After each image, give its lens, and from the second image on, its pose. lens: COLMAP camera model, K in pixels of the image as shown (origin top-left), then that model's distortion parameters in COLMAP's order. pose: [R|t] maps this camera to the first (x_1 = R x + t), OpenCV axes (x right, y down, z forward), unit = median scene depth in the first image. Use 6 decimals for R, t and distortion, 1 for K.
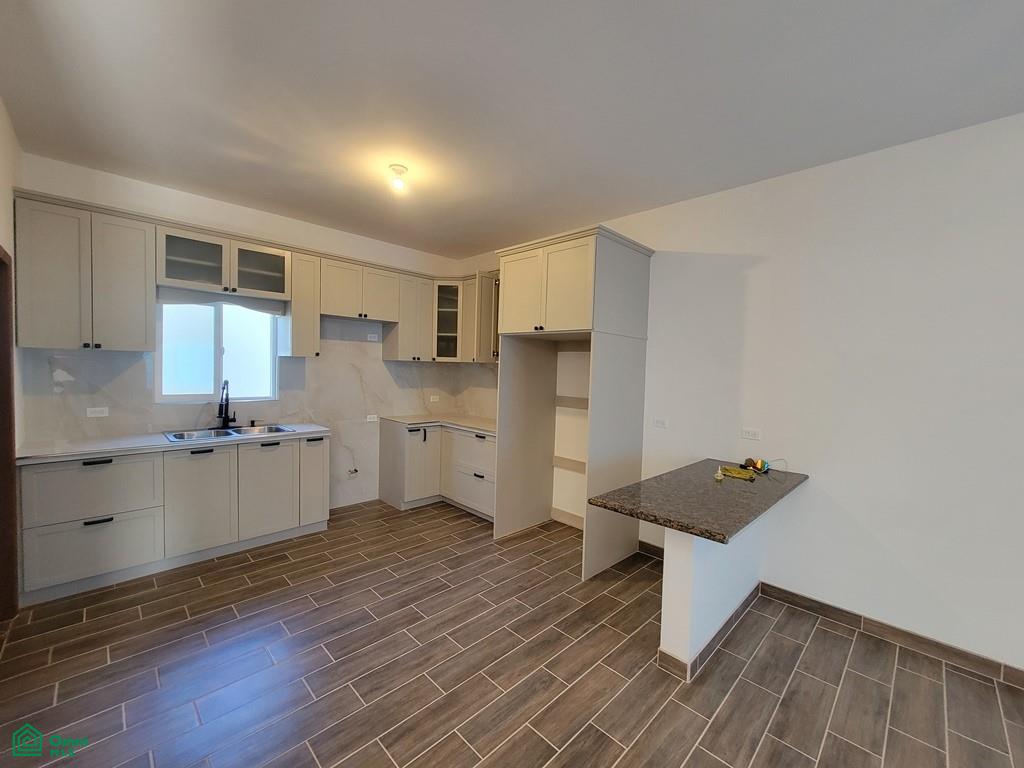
lens RADIAL K [[419.2, 0, 514.5], [0, 419.2, 383.1], [0, 0, 1]] dist [0.003366, -0.000289]
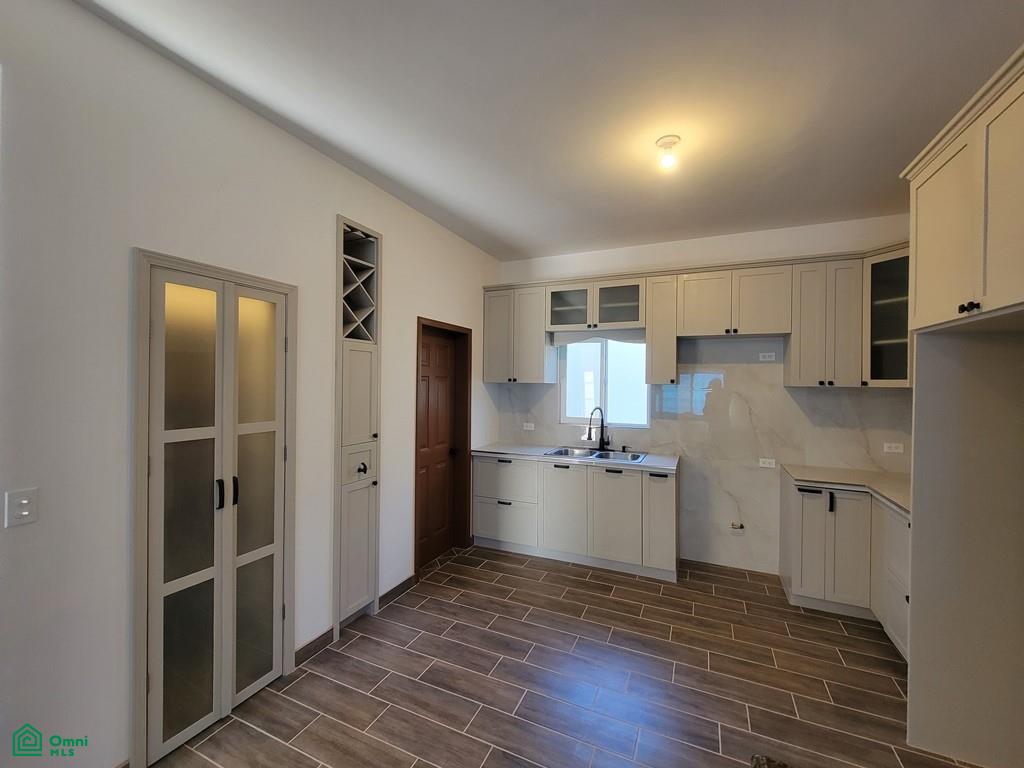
lens RADIAL K [[419.2, 0, 514.5], [0, 419.2, 383.1], [0, 0, 1]] dist [0.003366, -0.000289]
pose [[0.353543, -0.023169, -0.935131, 0.269306], [-0.038101, 0.998507, -0.039143, -0.017023], [0.934642, 0.049468, 0.352132, 0.382109]]
